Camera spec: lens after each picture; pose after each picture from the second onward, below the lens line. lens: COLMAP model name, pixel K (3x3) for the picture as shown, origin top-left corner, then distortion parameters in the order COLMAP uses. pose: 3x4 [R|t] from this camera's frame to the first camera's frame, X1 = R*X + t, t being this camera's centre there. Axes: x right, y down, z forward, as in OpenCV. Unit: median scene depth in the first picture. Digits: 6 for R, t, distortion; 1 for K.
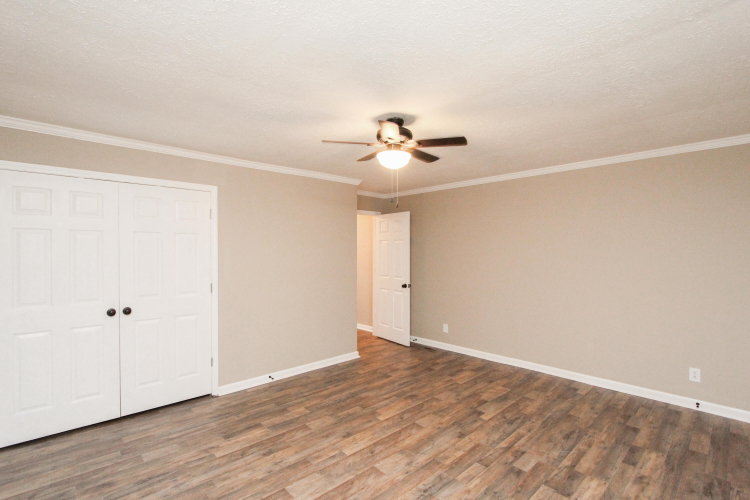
lens RADIAL K [[345.7, 0, 372.4], [0, 345.7, 250.9], [0, 0, 1]] dist [0.001538, -0.000803]
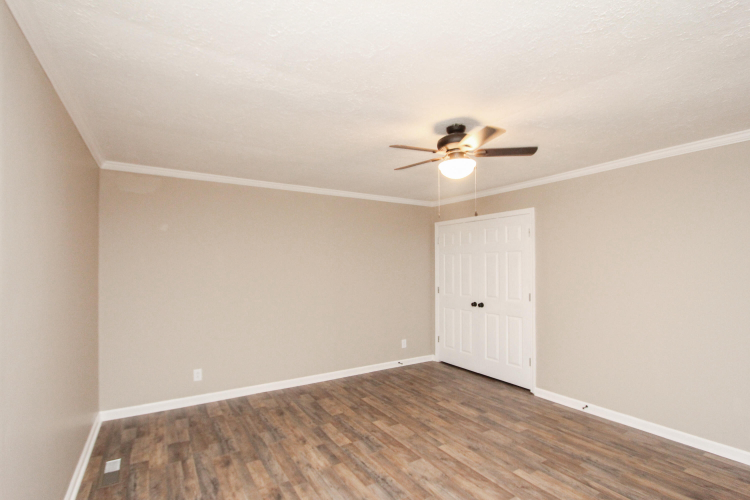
lens RADIAL K [[345.7, 0, 372.4], [0, 345.7, 250.9], [0, 0, 1]] dist [0.001538, -0.000803]
pose [[-0.182392, -0.048132, -0.982047, 0.881532], [0.013137, 0.998593, -0.051382, 0.008453], [0.983138, -0.022273, -0.181503, 0.807187]]
